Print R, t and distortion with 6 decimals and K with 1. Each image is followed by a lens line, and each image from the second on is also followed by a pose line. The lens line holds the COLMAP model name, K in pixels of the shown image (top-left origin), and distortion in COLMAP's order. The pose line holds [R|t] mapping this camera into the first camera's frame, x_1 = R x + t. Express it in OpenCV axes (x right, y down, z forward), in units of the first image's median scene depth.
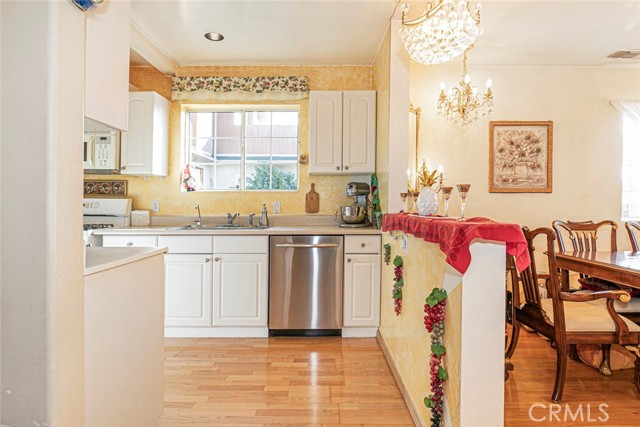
lens RADIAL K [[337.2, 0, 320.6], [0, 337.2, 205.1], [0, 0, 1]] dist [-0.011596, -0.000331]
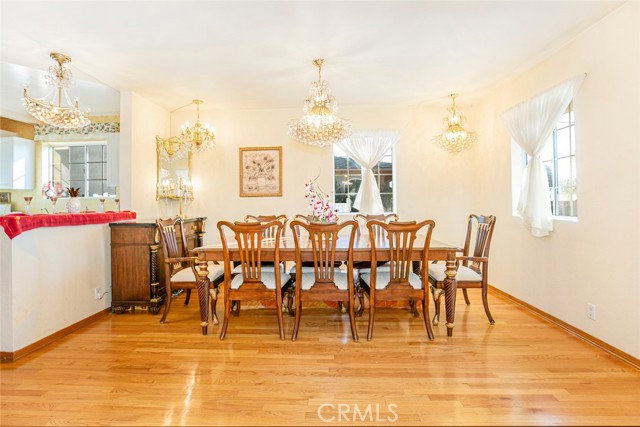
lens RADIAL K [[292.2, 0, 313.5], [0, 292.2, 196.4], [0, 0, 1]] dist [-0.001770, -0.000620]
pose [[0.997408, -0.015889, -0.070179, 0.919619], [0.013675, 0.999397, -0.031915, 0.006456], [0.070644, 0.030873, 0.997024, -0.239389]]
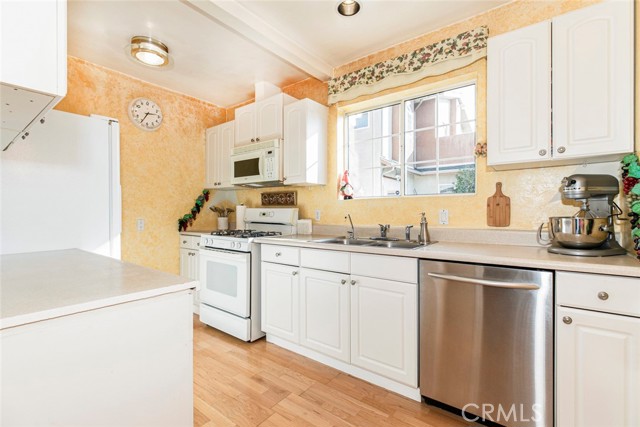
lens RADIAL K [[283.2, 0, 331.8], [0, 283.2, 208.7], [0, 0, 1]] dist [0.000418, 0.000152]
pose [[0.804268, -0.010180, -0.594179, 0.044217], [0.001481, 0.999884, -0.015126, -0.003790], [0.594264, 0.011286, 0.804191, 0.351891]]
